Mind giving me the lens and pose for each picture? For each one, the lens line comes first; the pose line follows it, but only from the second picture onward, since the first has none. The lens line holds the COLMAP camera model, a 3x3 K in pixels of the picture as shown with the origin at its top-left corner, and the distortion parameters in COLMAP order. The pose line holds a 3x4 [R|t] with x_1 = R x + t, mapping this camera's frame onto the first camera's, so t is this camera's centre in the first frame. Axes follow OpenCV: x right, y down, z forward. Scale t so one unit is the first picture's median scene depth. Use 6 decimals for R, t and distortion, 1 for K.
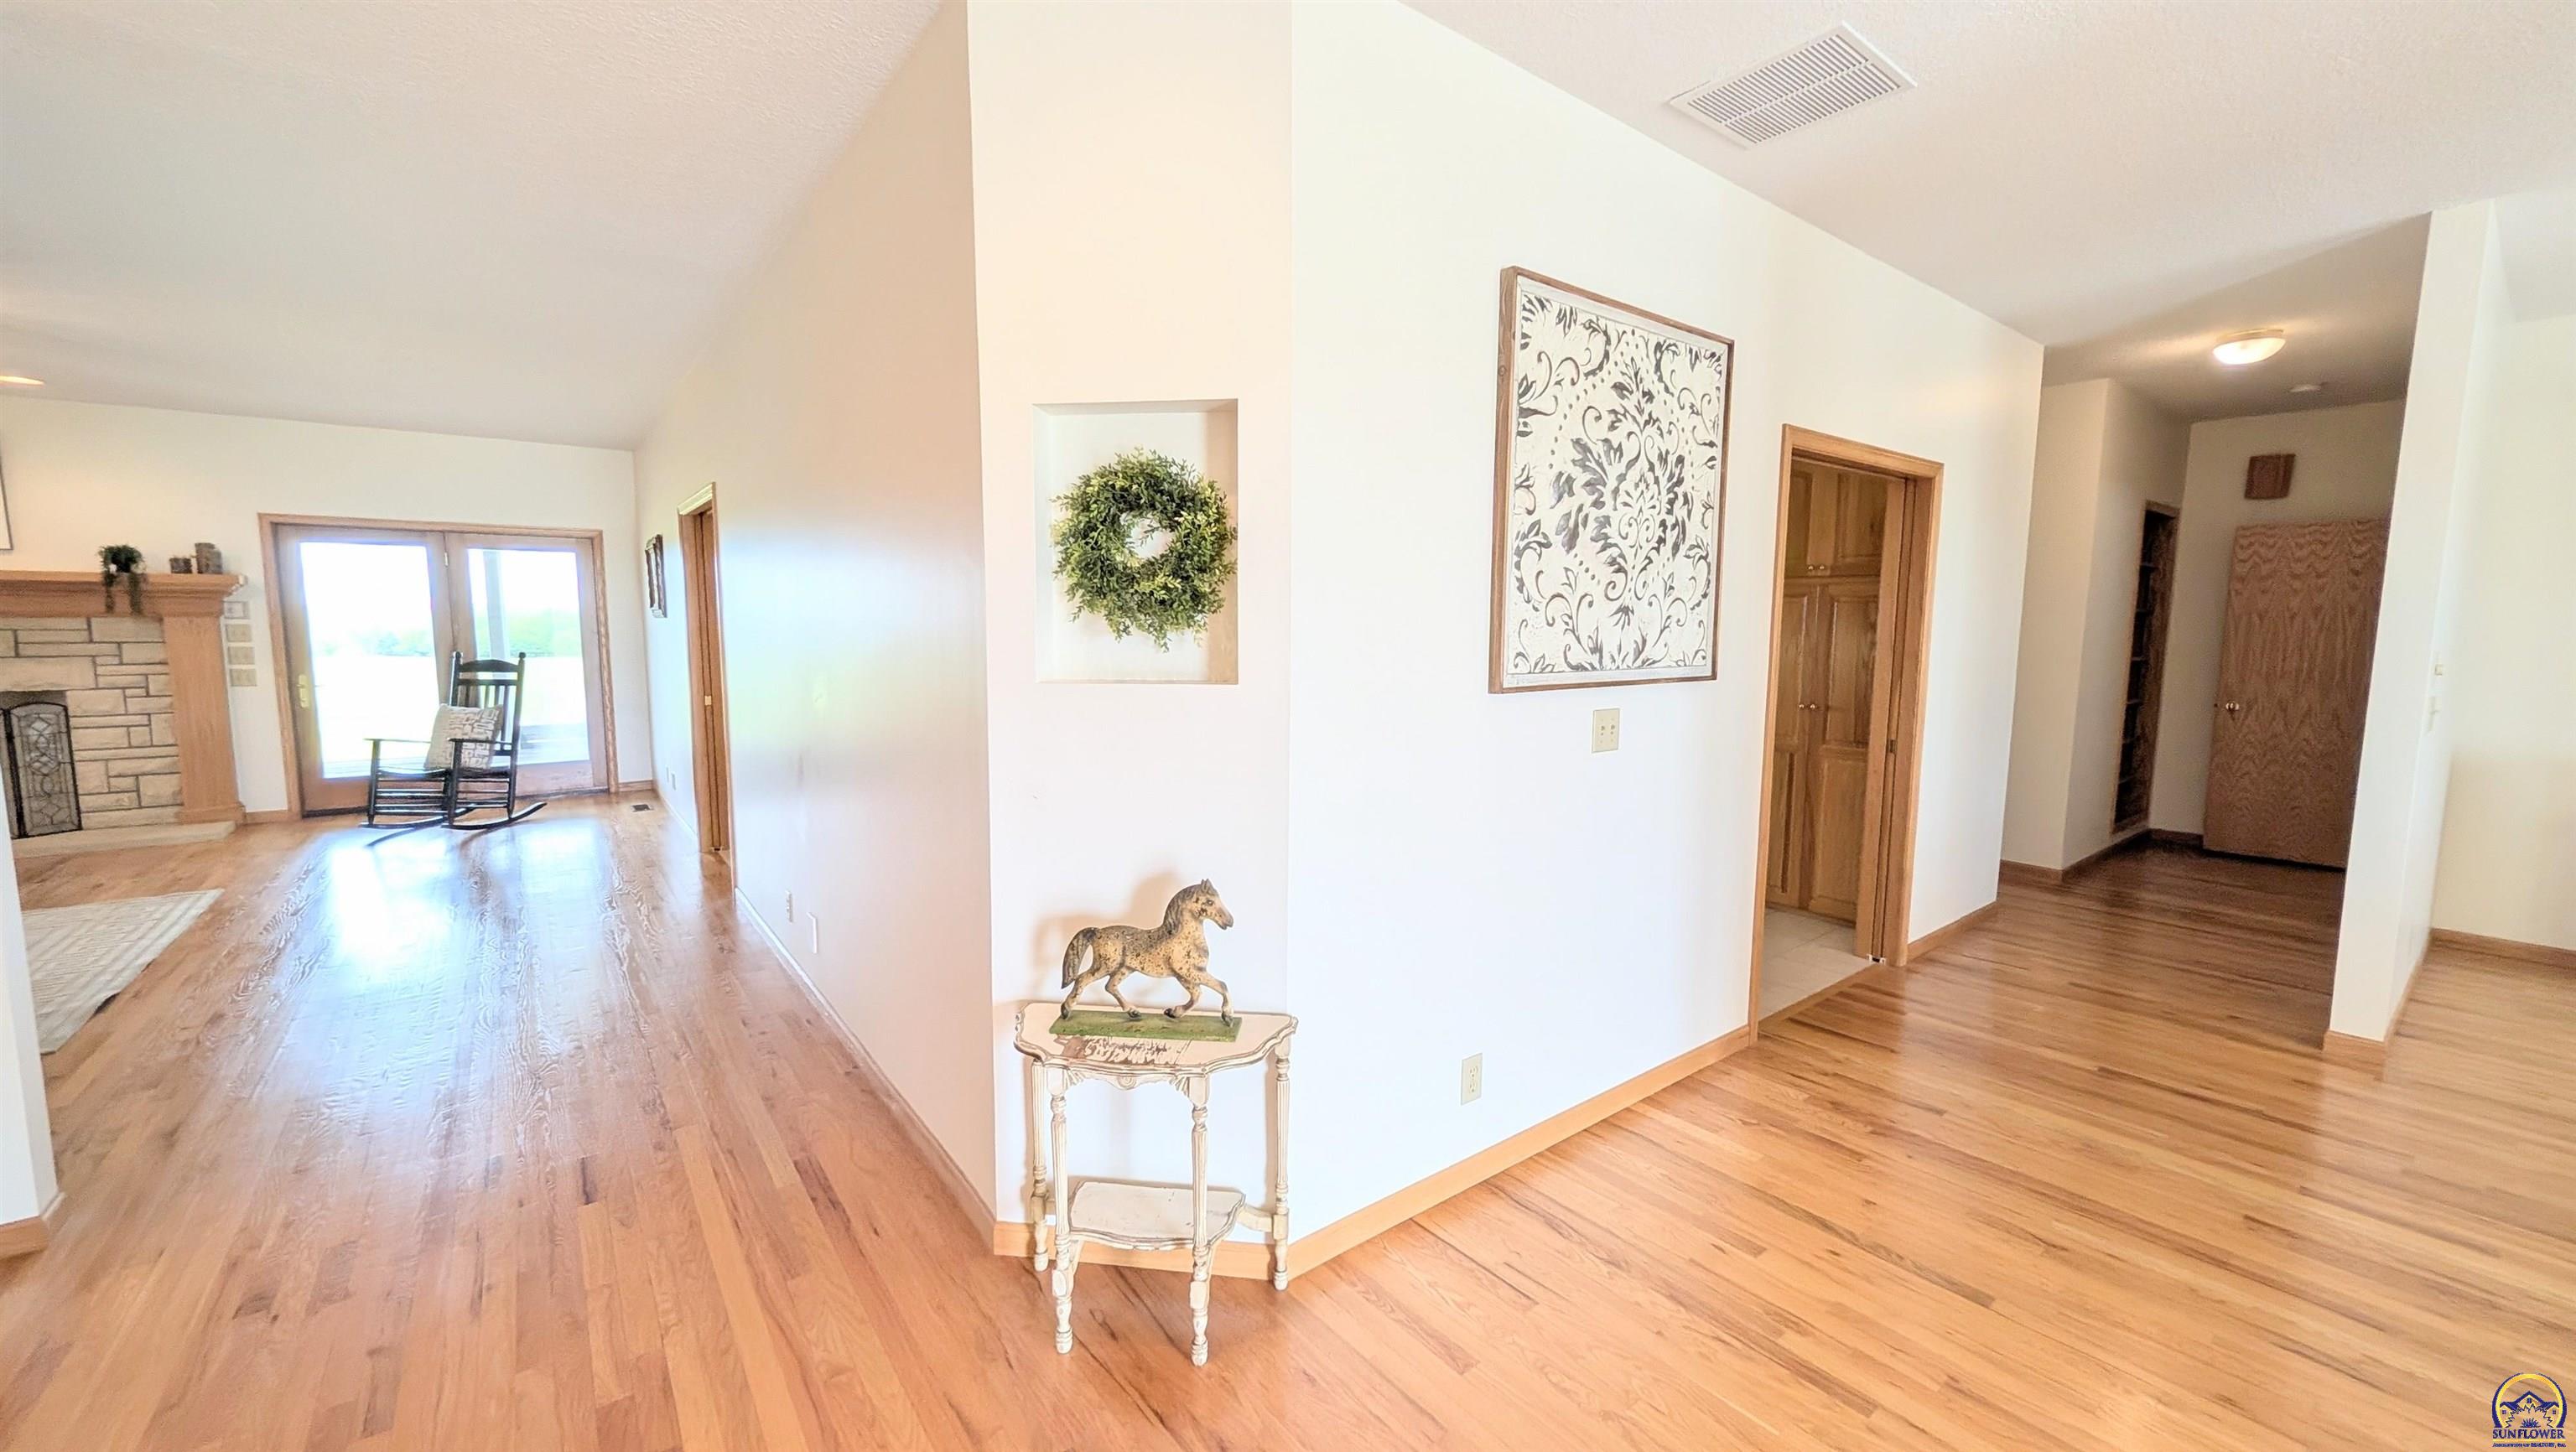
lens RADIAL K [[983.0, 0, 1288.0], [0, 983.0, 726.0], [0, 0, 1]] dist [0.001829, 0.000317]
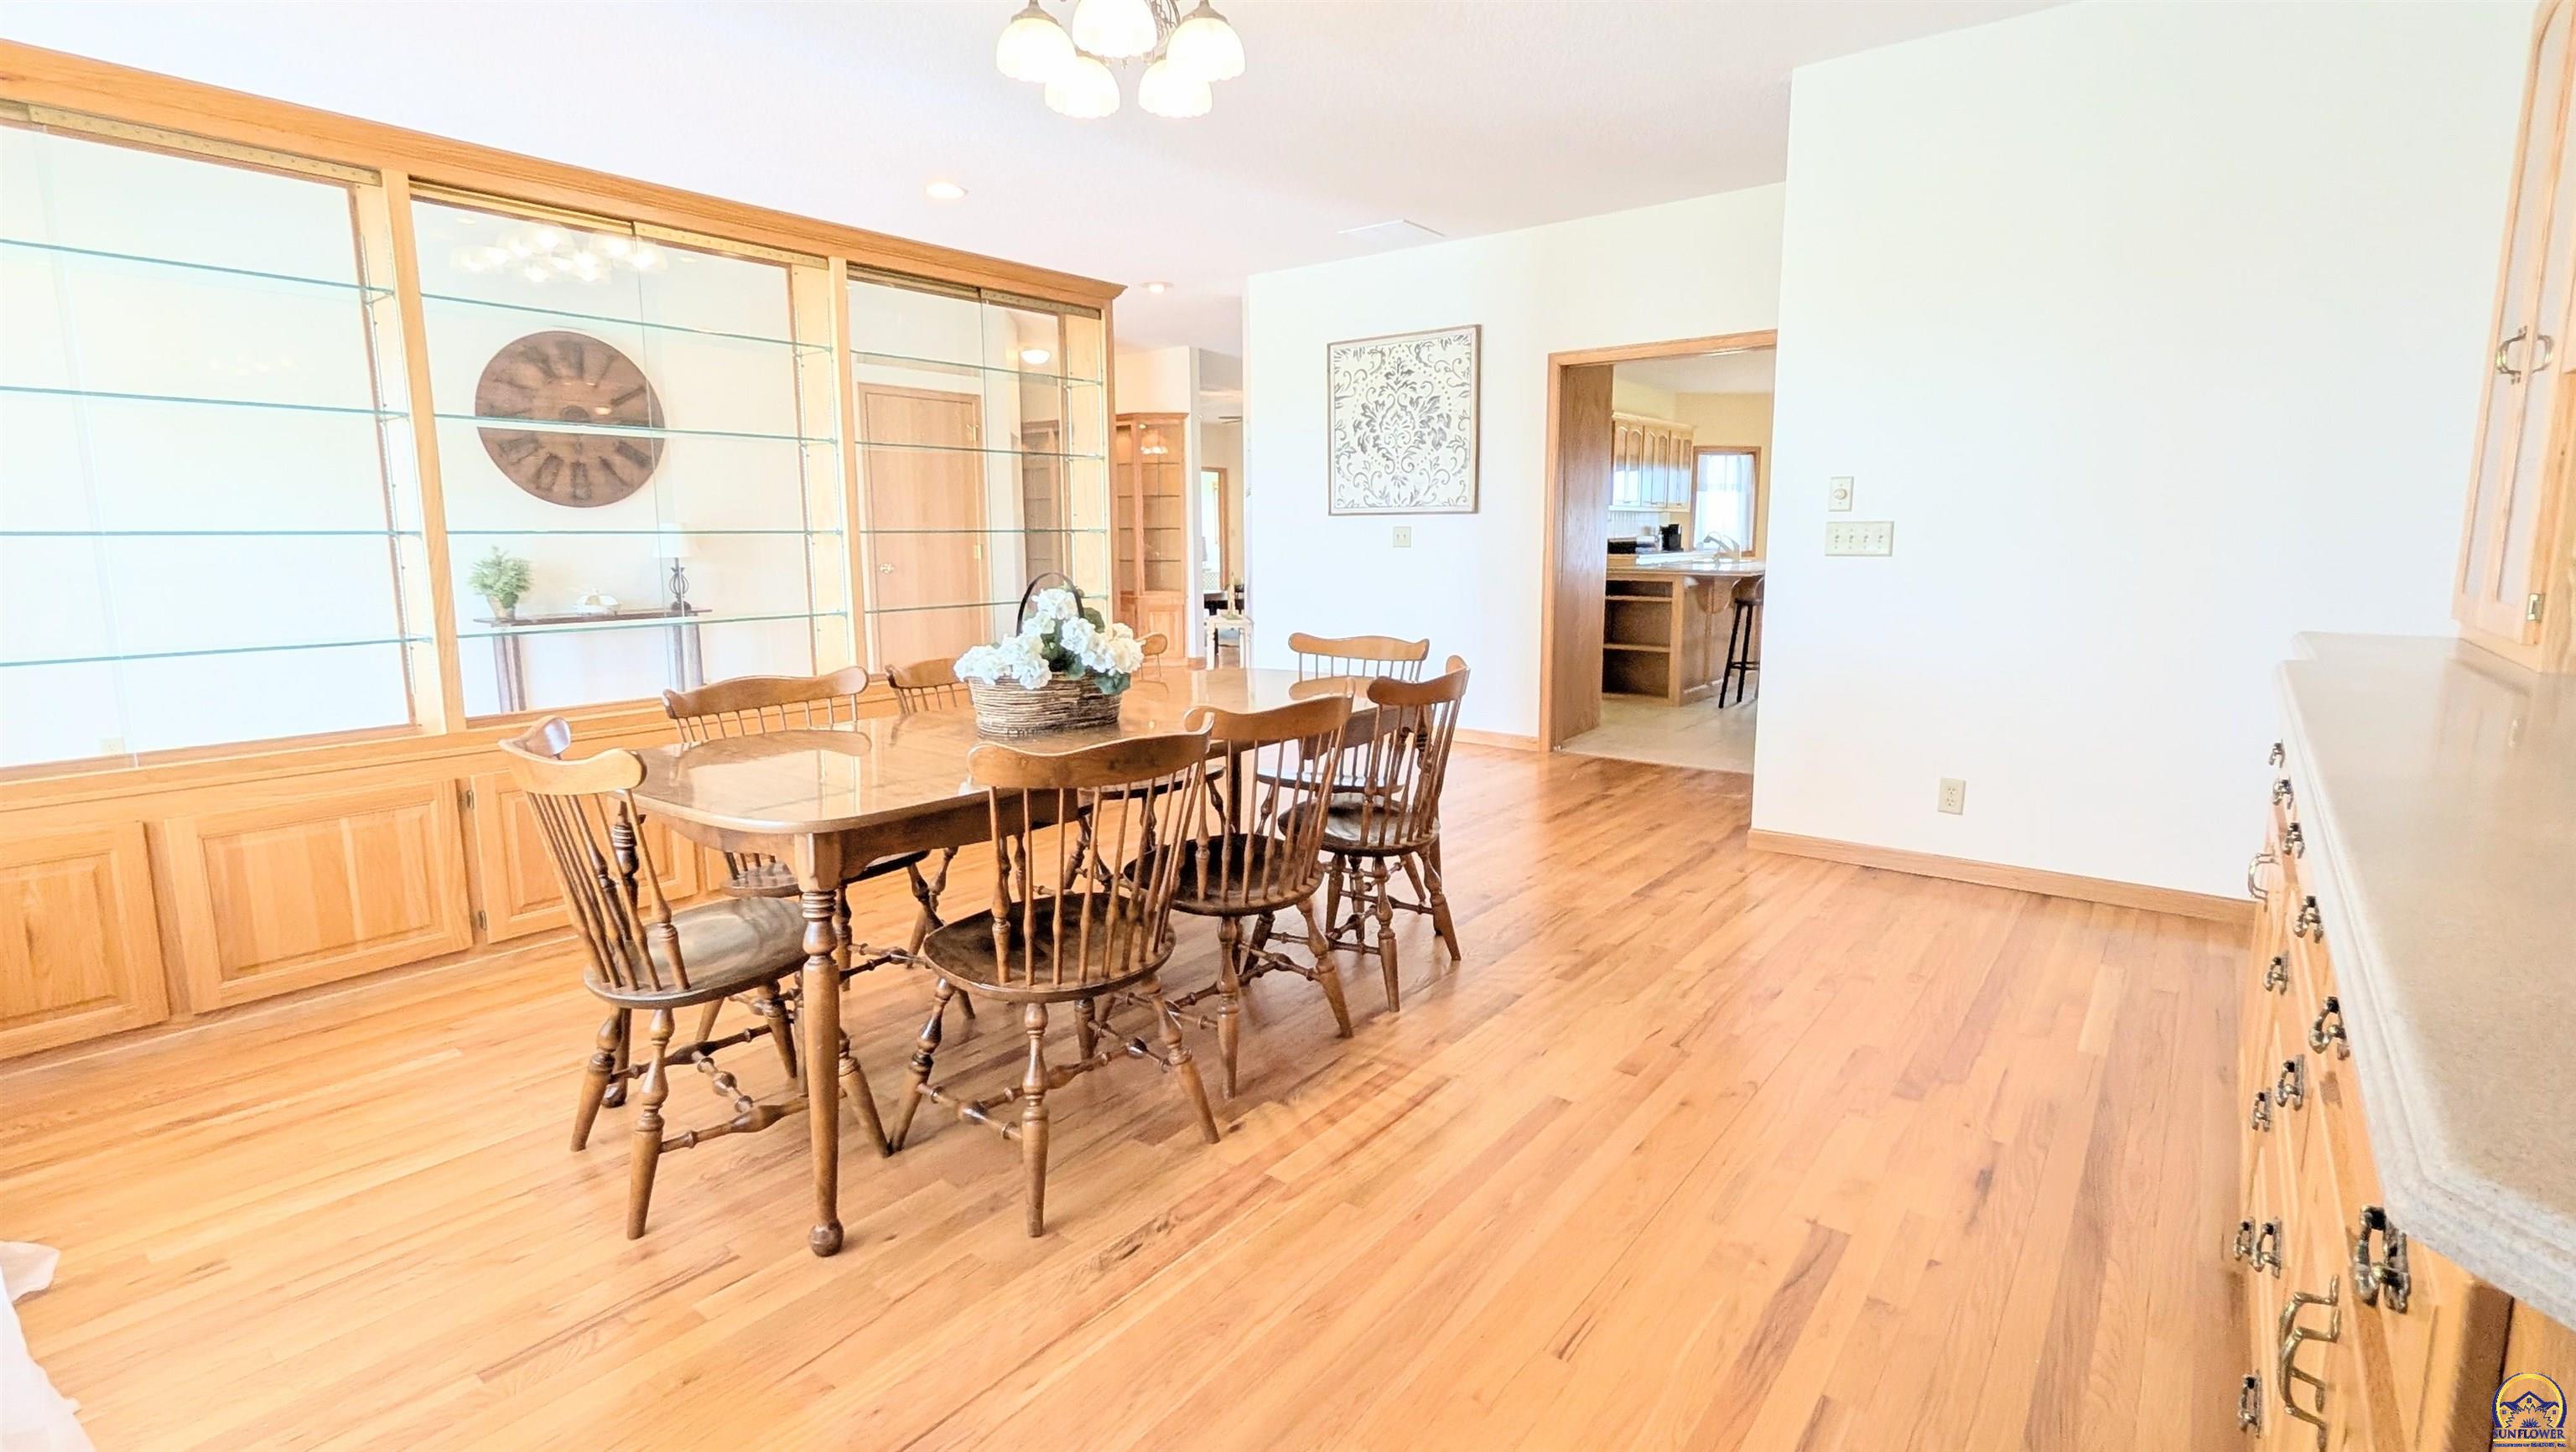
lens RADIAL K [[1159.5, 0, 1284.4], [0, 1159.5, 687.3], [0, 0, 1]] dist [0.000918, 0.000182]
pose [[0.238445, 0.124852, -0.963097, 2.659069], [-0.099590, 0.989617, 0.103633, 0.089181], [0.966036, 0.071204, 0.248403, 0.184899]]
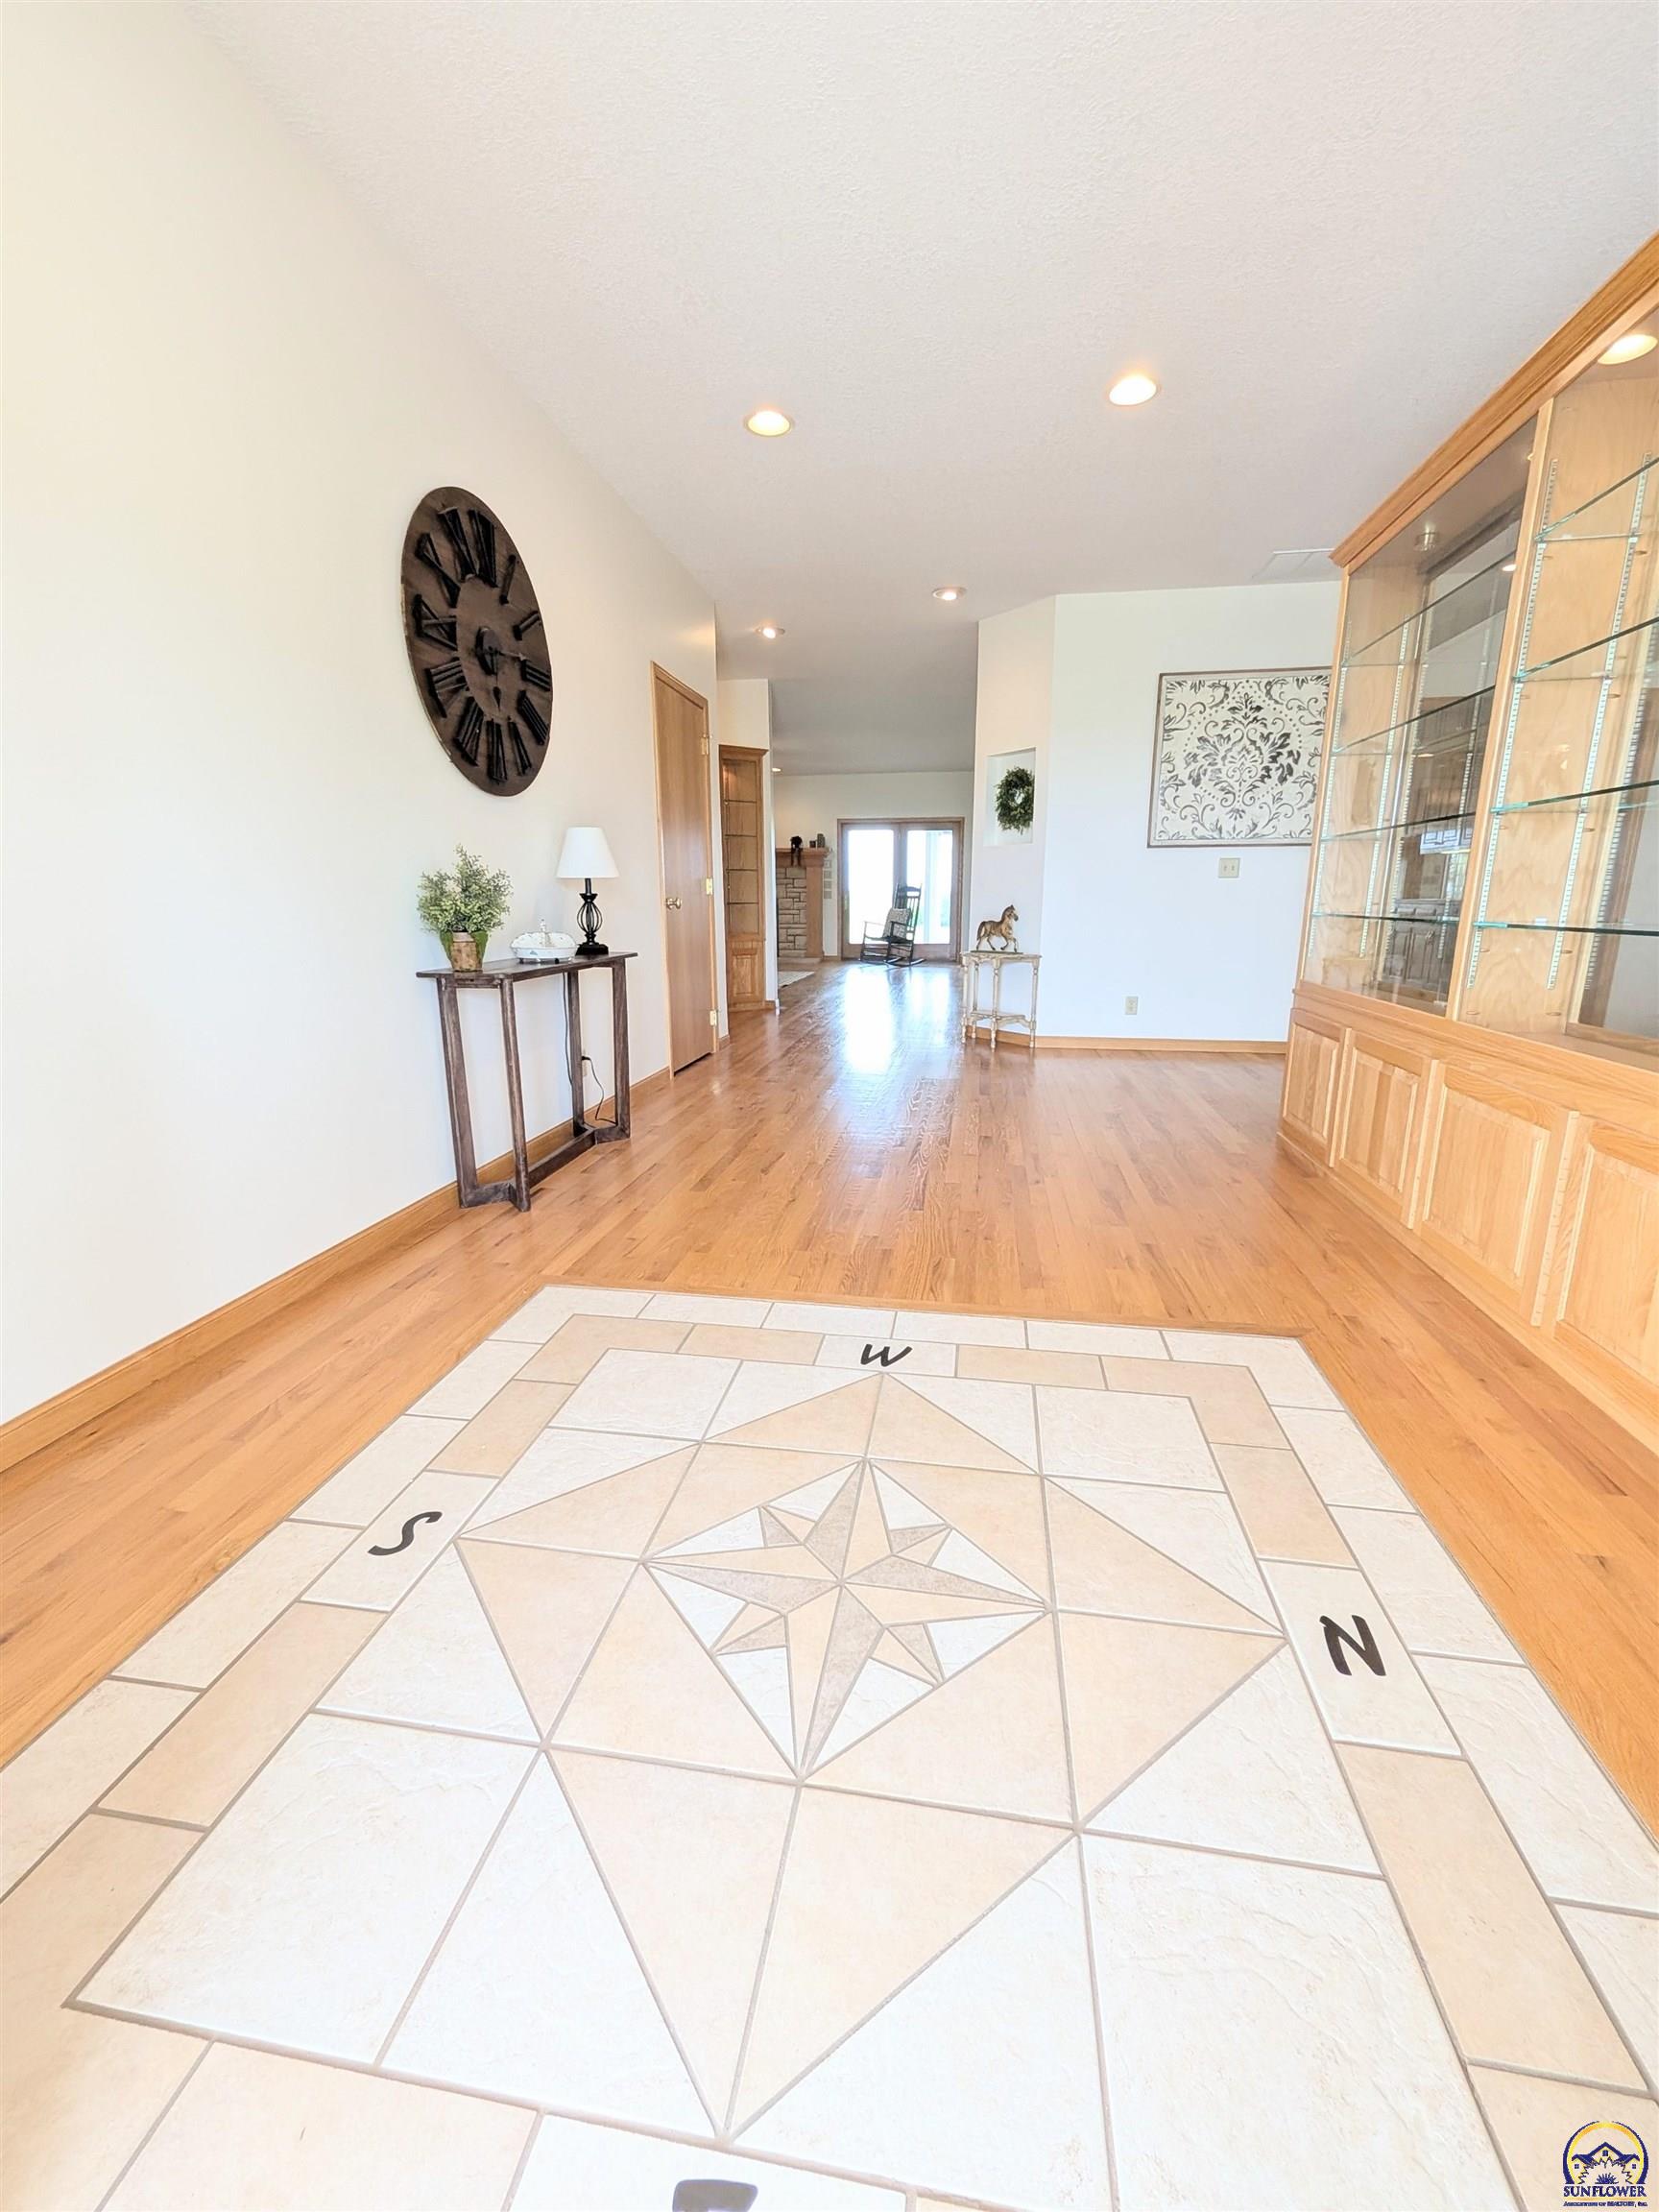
lens RADIAL K [[904.7, 0, 829.5], [0, 904.7, 1106.0], [0, 0, 1]] dist [-0.000589, -0.000001]
pose [[0.678245, 0.159527, -0.717311, 1.270359], [-0.072996, 0.985950, 0.150250, 0.295246], [0.731201, -0.049545, 0.680361, -1.080462]]
